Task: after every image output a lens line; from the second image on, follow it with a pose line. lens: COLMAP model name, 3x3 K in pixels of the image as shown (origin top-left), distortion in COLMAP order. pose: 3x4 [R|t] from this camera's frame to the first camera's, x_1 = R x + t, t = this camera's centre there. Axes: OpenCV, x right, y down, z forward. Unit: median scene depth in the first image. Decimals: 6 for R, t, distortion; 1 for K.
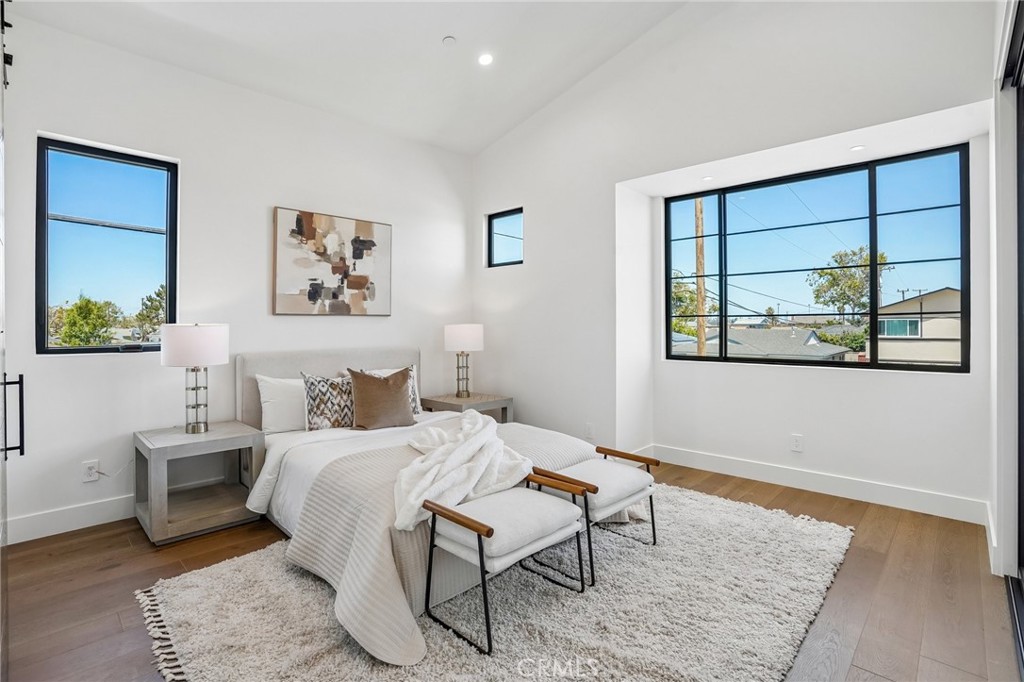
lens RADIAL K [[477.1, 0, 513.8], [0, 477.1, 331.1], [0, 0, 1]] dist [-0.062807, 0.022145]
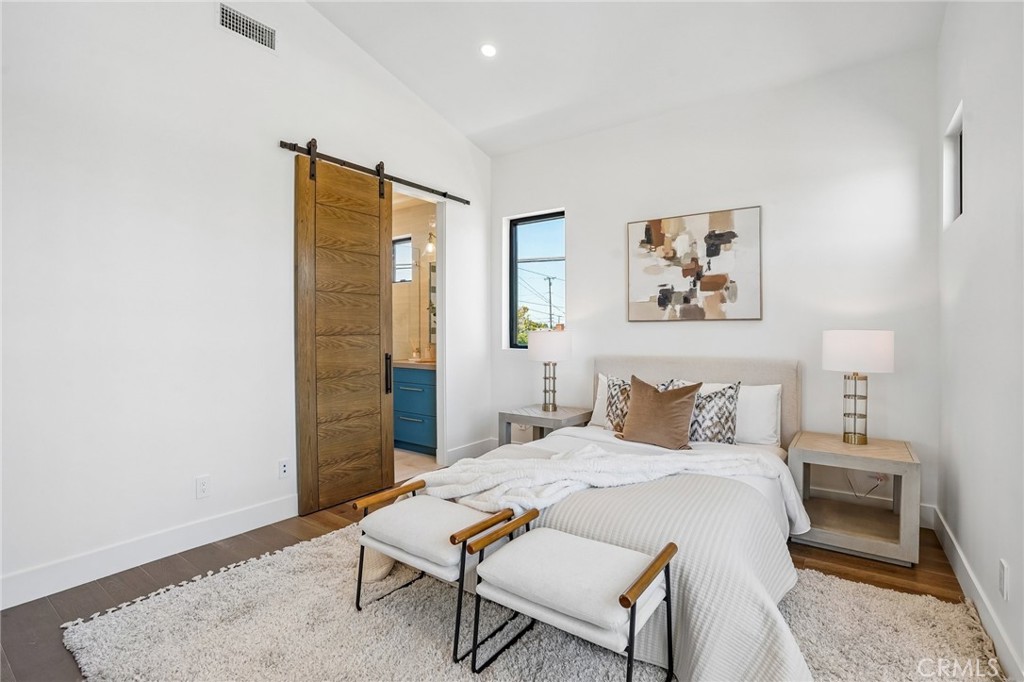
lens RADIAL K [[477.1, 0, 506.2], [0, 477.1, 333.1], [0, 0, 1]] dist [-0.062807, 0.022145]
pose [[0.151198, 0.005171, -0.988490, 0.500469], [-0.014130, 0.999895, 0.003069, -0.006792], [0.988403, 0.013504, 0.151255, 0.507393]]
